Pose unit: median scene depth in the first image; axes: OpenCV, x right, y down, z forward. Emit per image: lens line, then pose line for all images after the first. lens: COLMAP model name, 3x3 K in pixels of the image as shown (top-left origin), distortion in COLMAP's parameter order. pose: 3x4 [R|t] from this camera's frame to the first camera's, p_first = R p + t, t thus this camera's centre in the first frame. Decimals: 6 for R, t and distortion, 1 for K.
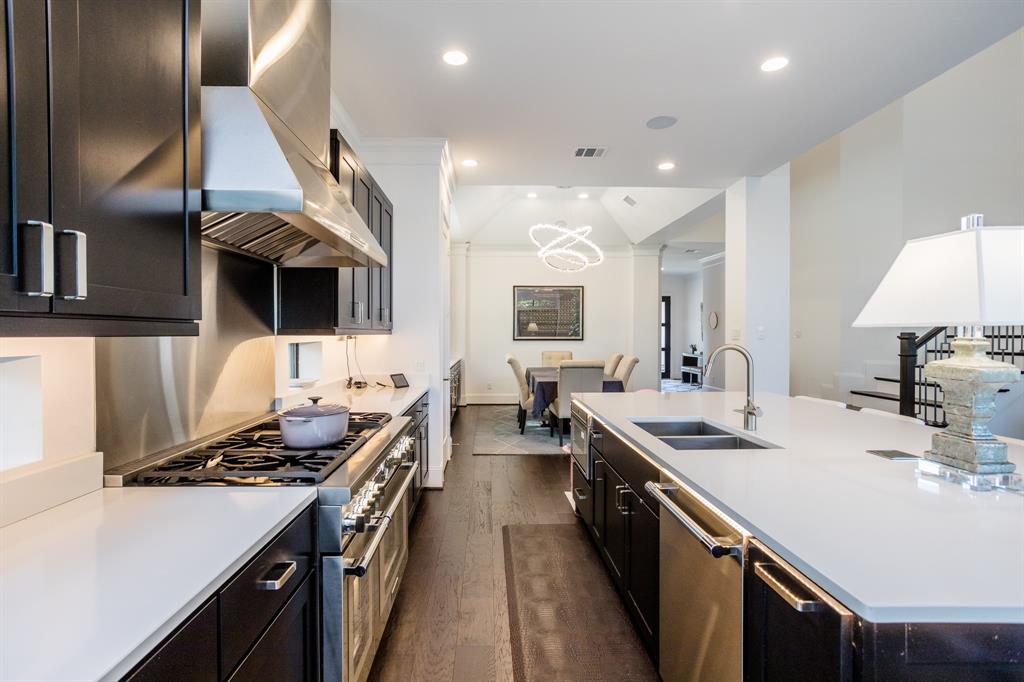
lens RADIAL K [[493.4, 0, 510.9], [0, 493.4, 338.9], [0, 0, 1]] dist [-0.028094, 0.013297]
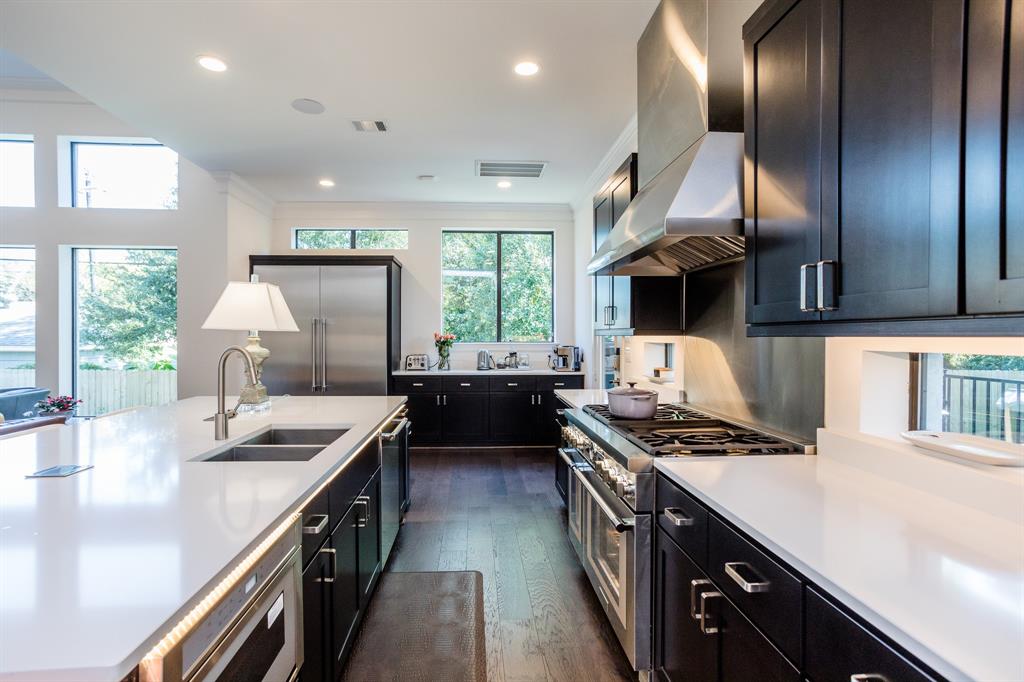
lens RADIAL K [[493.4, 0, 501.5], [0, 493.4, 342.8], [0, 0, 1]] dist [-0.028094, 0.013297]
pose [[-0.999968, -0.002867, -0.007440, -0.011354], [-0.003057, 0.999666, 0.025647, -0.007378], [0.007364, 0.025669, -0.999643, 0.839576]]
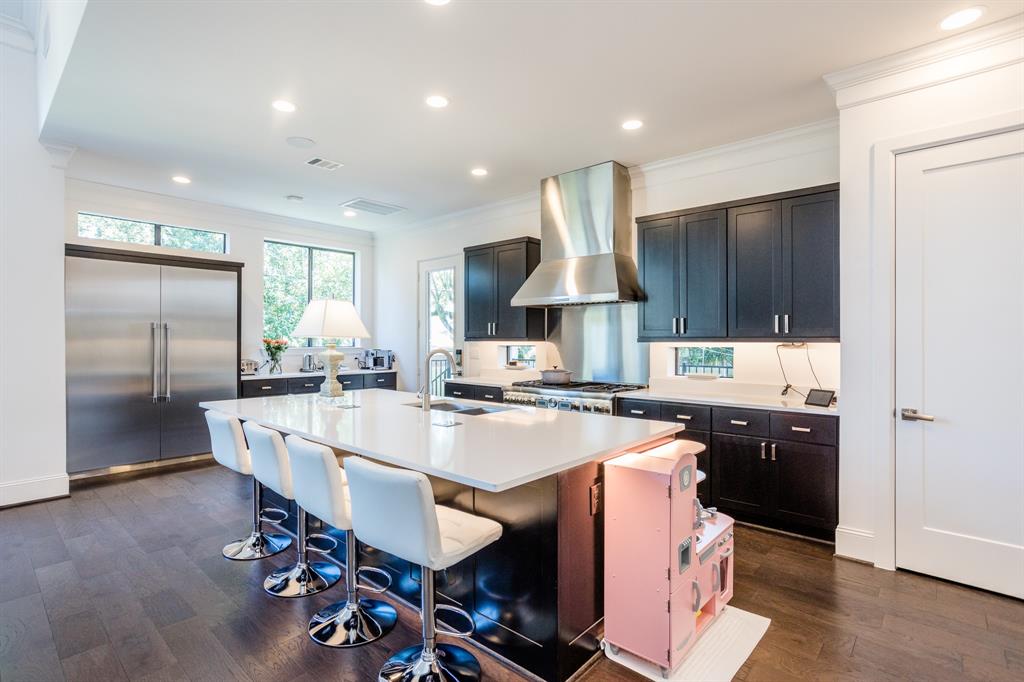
lens RADIAL K [[493.4, 0, 507.6], [0, 493.4, 346.2], [0, 0, 1]] dist [-0.028094, 0.013297]
pose [[-0.696119, 0.004318, -0.717914, 0.581487], [-0.011550, 0.999785, 0.017213, -0.008716], [0.717834, 0.020274, -0.695919, 0.937734]]
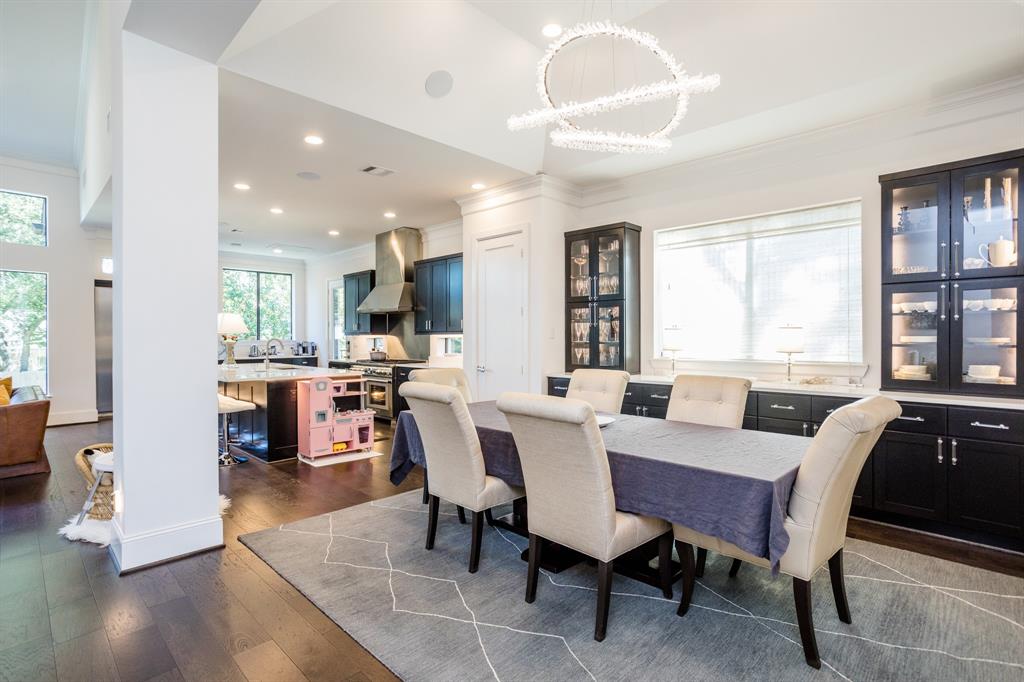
lens RADIAL K [[493.4, 0, 507.0], [0, 493.4, 341.4], [0, 0, 1]] dist [-0.028094, 0.013297]
pose [[-0.728601, 0.010279, -0.684861, 0.612106], [-0.002752, 0.999835, 0.017933, -0.010783], [0.684933, 0.014951, -0.728453, 1.745240]]
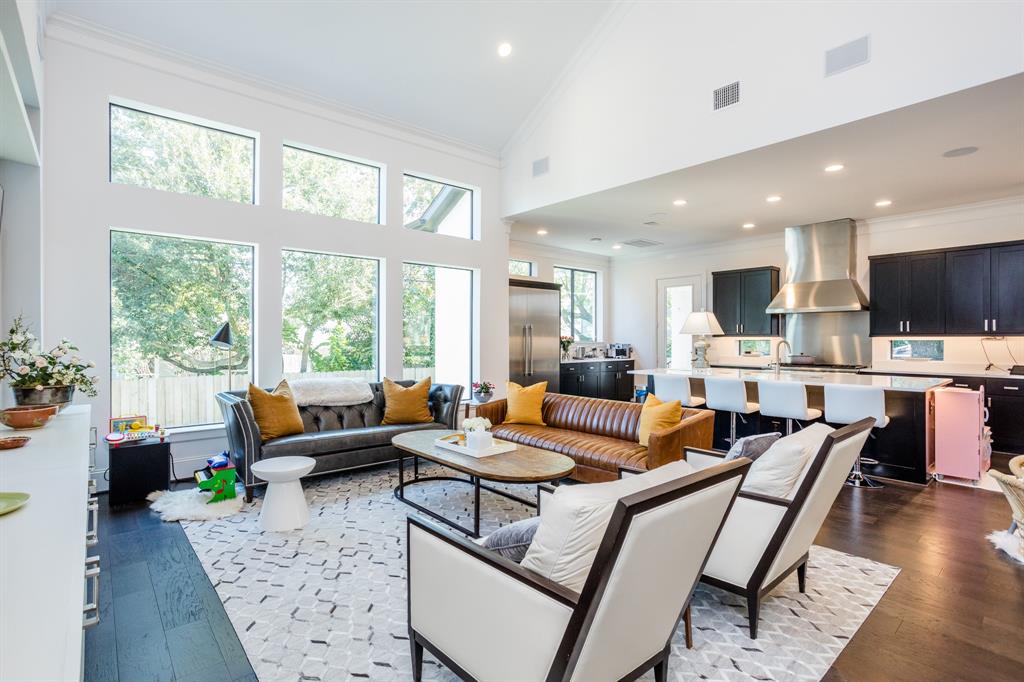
lens RADIAL K [[493.4, 0, 499.8], [0, 493.4, 342.5], [0, 0, 1]] dist [-0.028094, 0.013297]
pose [[-0.788417, 0.002340, -0.615137, 1.386927], [-0.009229, 0.999835, 0.015633, -0.000299], [0.615072, 0.018003, -0.788266, 0.923067]]
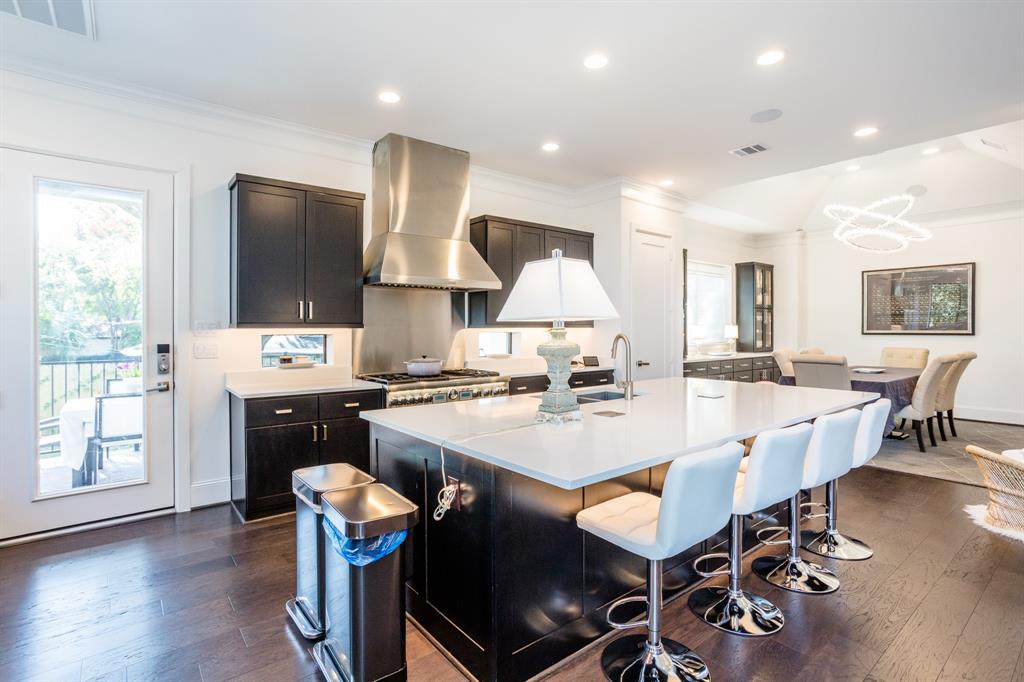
lens RADIAL K [[493.4, 0, 501.1], [0, 493.4, 330.7], [0, 0, 1]] dist [-0.028094, 0.013297]
pose [[0.583956, -0.000057, -0.811785, 0.588630], [-0.004909, 0.999981, -0.003602, 0.004497], [0.811770, 0.006088, 0.583945, -0.018349]]
